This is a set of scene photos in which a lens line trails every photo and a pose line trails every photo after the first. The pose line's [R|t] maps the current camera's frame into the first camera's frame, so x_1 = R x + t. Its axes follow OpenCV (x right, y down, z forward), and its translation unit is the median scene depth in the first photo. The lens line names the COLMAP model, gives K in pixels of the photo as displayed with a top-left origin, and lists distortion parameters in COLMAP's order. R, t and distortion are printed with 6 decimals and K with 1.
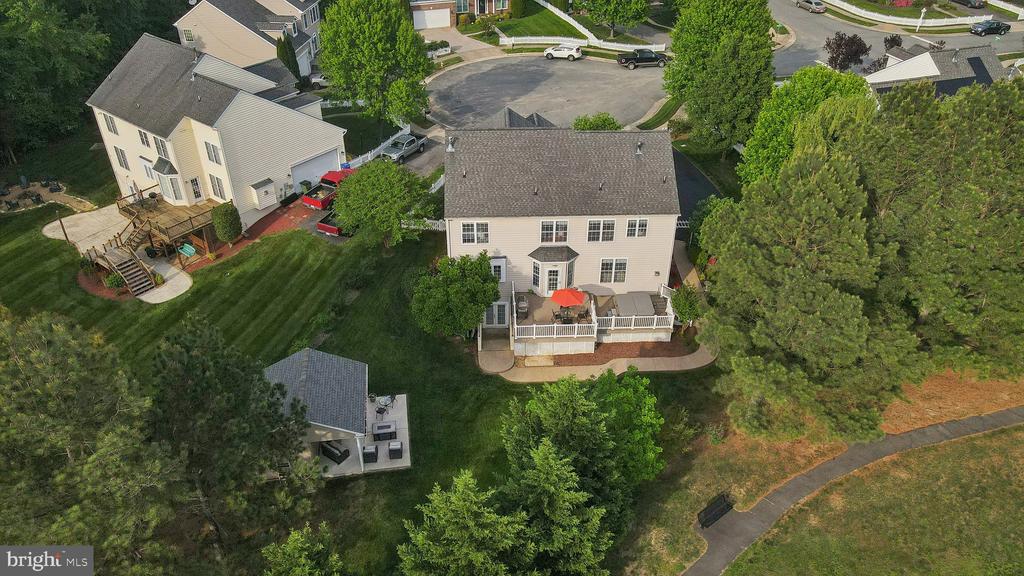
lens RADIAL K [[757.9, 0, 512.0], [0, 757.9, 288.0], [0, 0, 1]] dist [-0.000526, 0.027927]
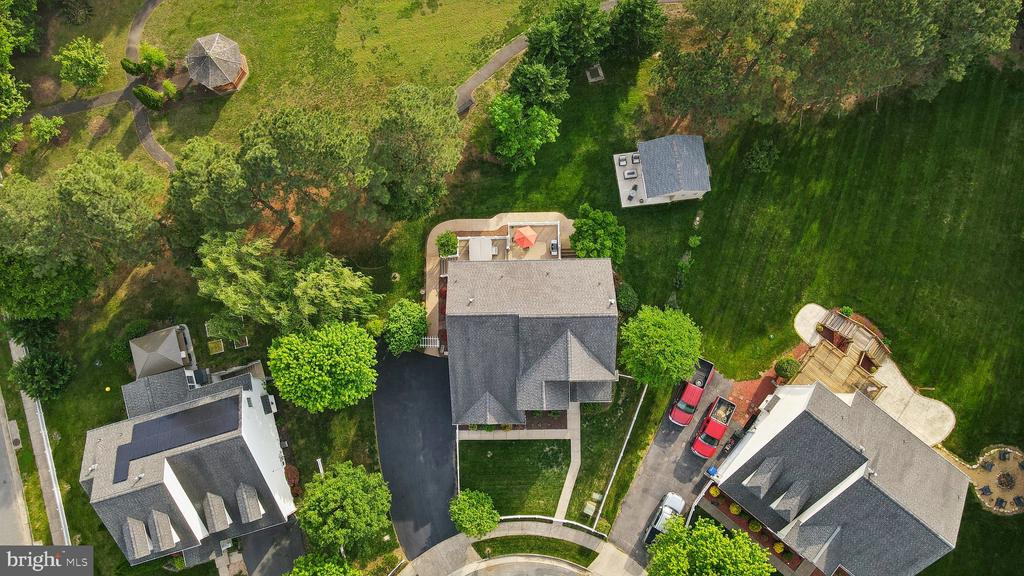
lens RADIAL K [[757.9, 0, 512.0], [0, 757.9, 288.0], [0, 0, 1]] dist [-0.000526, 0.027927]
pose [[-0.999741, -0.012800, 0.018837, 0.059656], [0.022570, -0.446474, 0.894512, -1.217119], [-0.003040, 0.894705, 0.446647, 0.338557]]
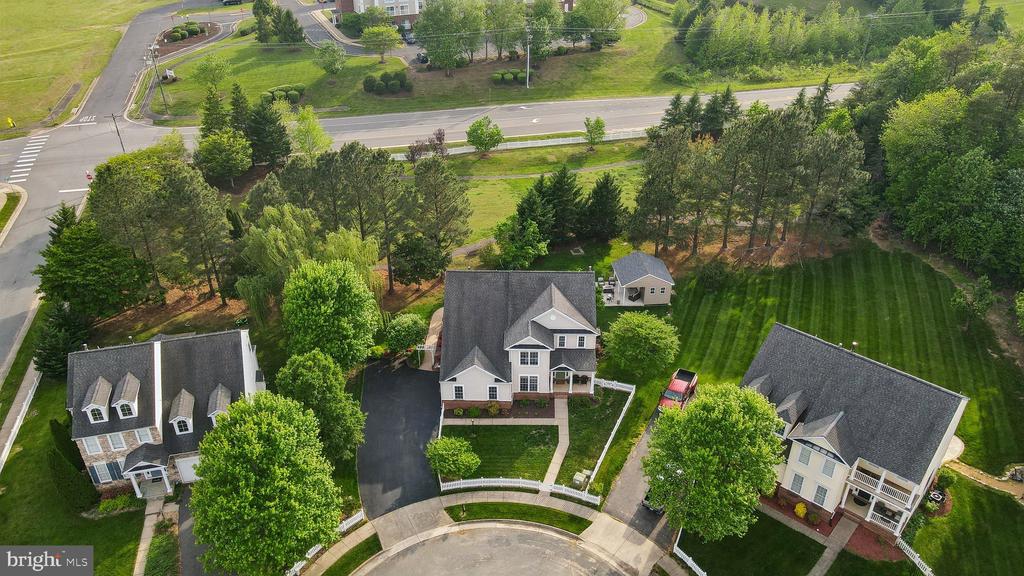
lens RADIAL K [[757.9, 0, 512.0], [0, 757.9, 288.0], [0, 0, 1]] dist [-0.000526, 0.027927]
pose [[-0.998494, -0.018521, 0.051640, -0.004455], [0.039664, 0.406583, 0.912753, -1.408802], [-0.037901, 0.913426, -0.405236, 1.467594]]
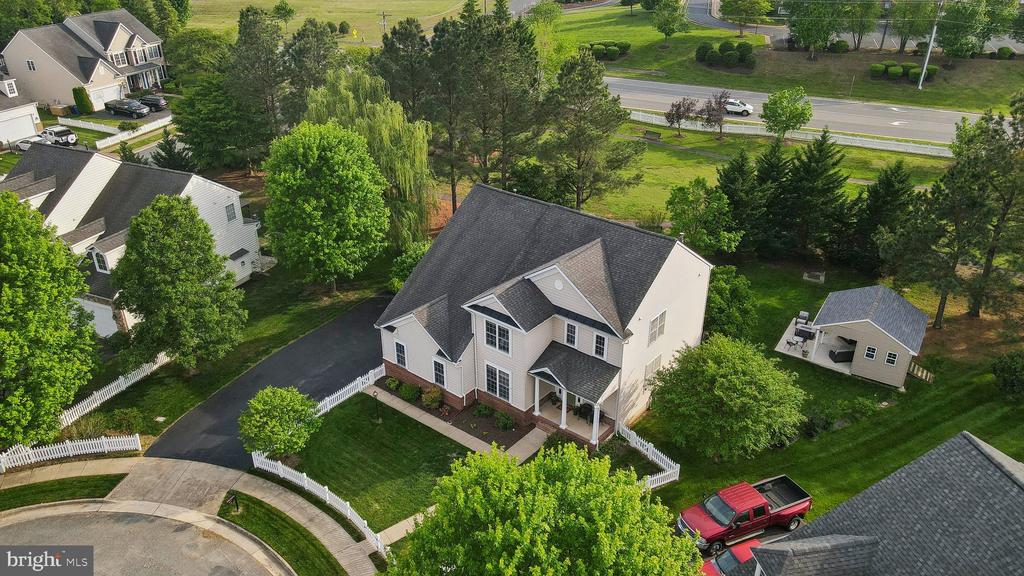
lens RADIAL K [[757.9, 0, 512.0], [0, 757.9, 288.0], [0, 0, 1]] dist [-0.000526, 0.027927]
pose [[-0.758400, -0.294850, 0.581286, -0.400080], [0.370839, 0.538217, 0.756836, -0.783931], [-0.536011, 0.789548, -0.298842, 1.236407]]
